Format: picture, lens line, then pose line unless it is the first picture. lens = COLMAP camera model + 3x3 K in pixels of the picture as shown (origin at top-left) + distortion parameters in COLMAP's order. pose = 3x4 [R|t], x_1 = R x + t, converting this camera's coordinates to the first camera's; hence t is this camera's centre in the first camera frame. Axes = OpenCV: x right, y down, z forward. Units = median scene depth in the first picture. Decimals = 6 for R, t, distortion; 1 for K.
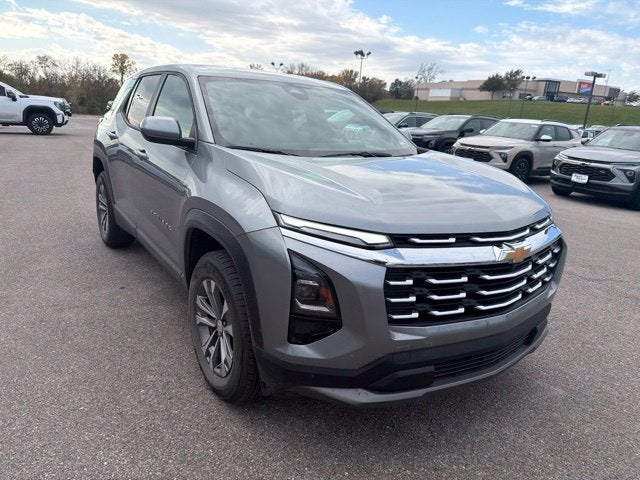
lens RADIAL K [[455.0, 0, 322.6], [0, 455.0, 237.7], [0, 0, 1]] dist [0.008042, -0.010827]
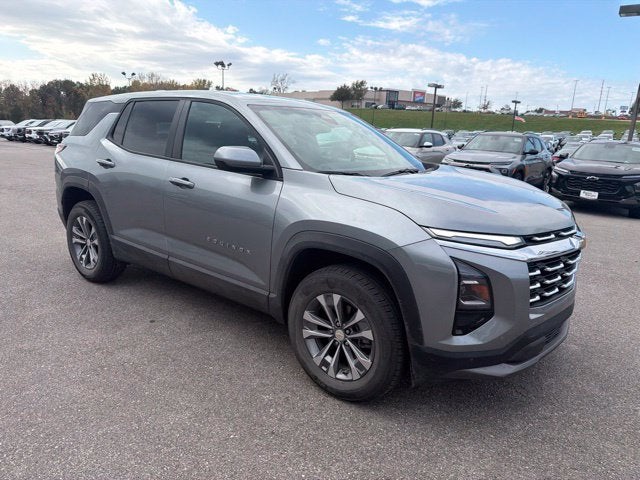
lens RADIAL K [[449.3, 0, 322.3], [0, 449.3, 240.1], [0, 0, 1]] dist [0.048060, -0.065968]
pose [[0.954034, -0.097277, 0.283471, -0.529573], [0.100784, 0.994906, 0.002220, -0.039481], [-0.282243, 0.026452, 0.958978, -0.032595]]
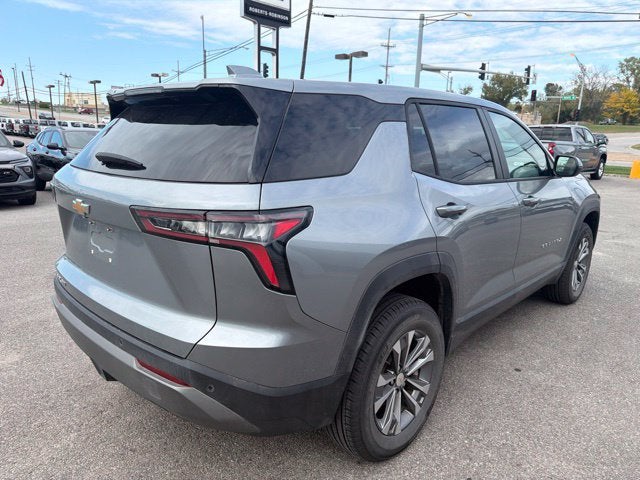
lens RADIAL K [[455.7, 0, 323.7], [0, 455.7, 242.2], [0, 0, 1]] dist [0.023710, -0.027537]
pose [[-0.207871, -0.294012, 0.932924, -1.611843], [0.228003, 0.912921, 0.338511, -0.694089], [-0.951212, 0.283076, -0.122735, 2.061761]]
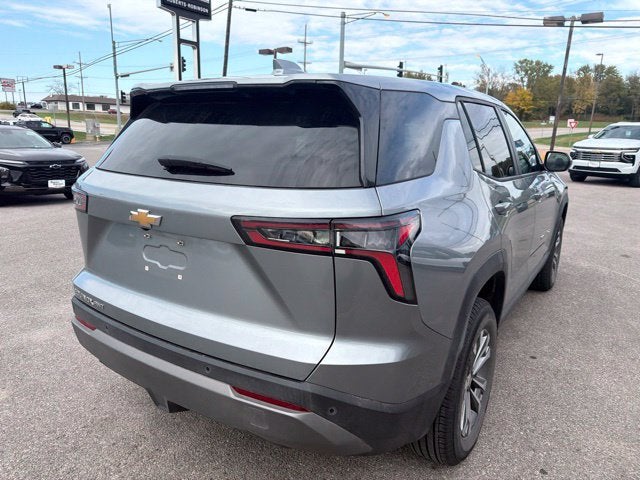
lens RADIAL K [[455.7, 0, 323.7], [0, 455.7, 242.2], [0, 0, 1]] dist [0.023710, -0.027537]
pose [[-0.375384, -0.287716, 0.881082, -1.491455], [0.207285, 0.900464, 0.382359, -0.751643], [-0.903394, 0.326166, -0.278380, 2.299786]]
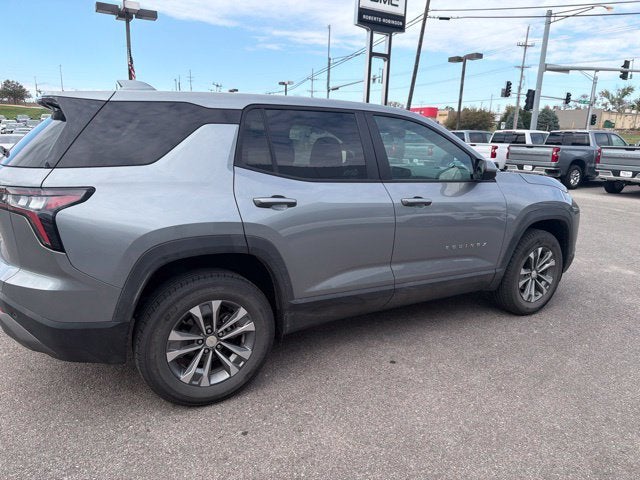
lens RADIAL K [[455.7, 0, 323.7], [0, 455.7, 242.2], [0, 0, 1]] dist [0.023710, -0.027537]
pose [[0.068456, -0.289877, 0.954613, -1.812292], [0.244317, 0.932592, 0.265670, -0.545244], [-0.967276, 0.215042, 0.134664, 1.447722]]
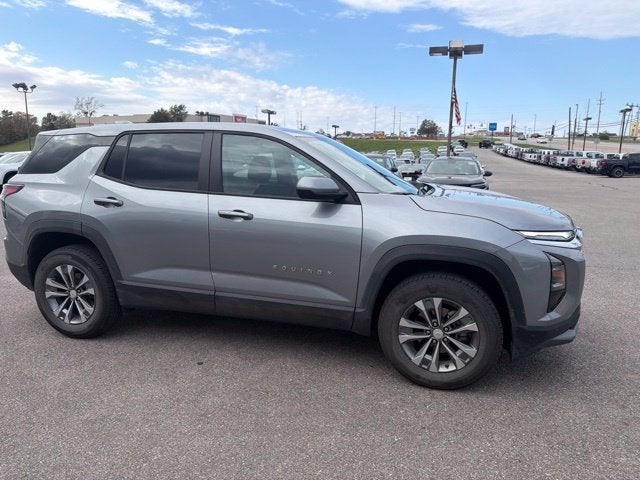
lens RADIAL K [[449.3, 0, 322.3], [0, 449.3, 240.1], [0, 0, 1]] dist [0.048060, -0.065968]
pose [[0.774144, -0.173587, 0.608743, -1.139885], [0.210630, 0.977505, 0.010881, -0.133760], [-0.596938, 0.119796, 0.793293, 0.165307]]
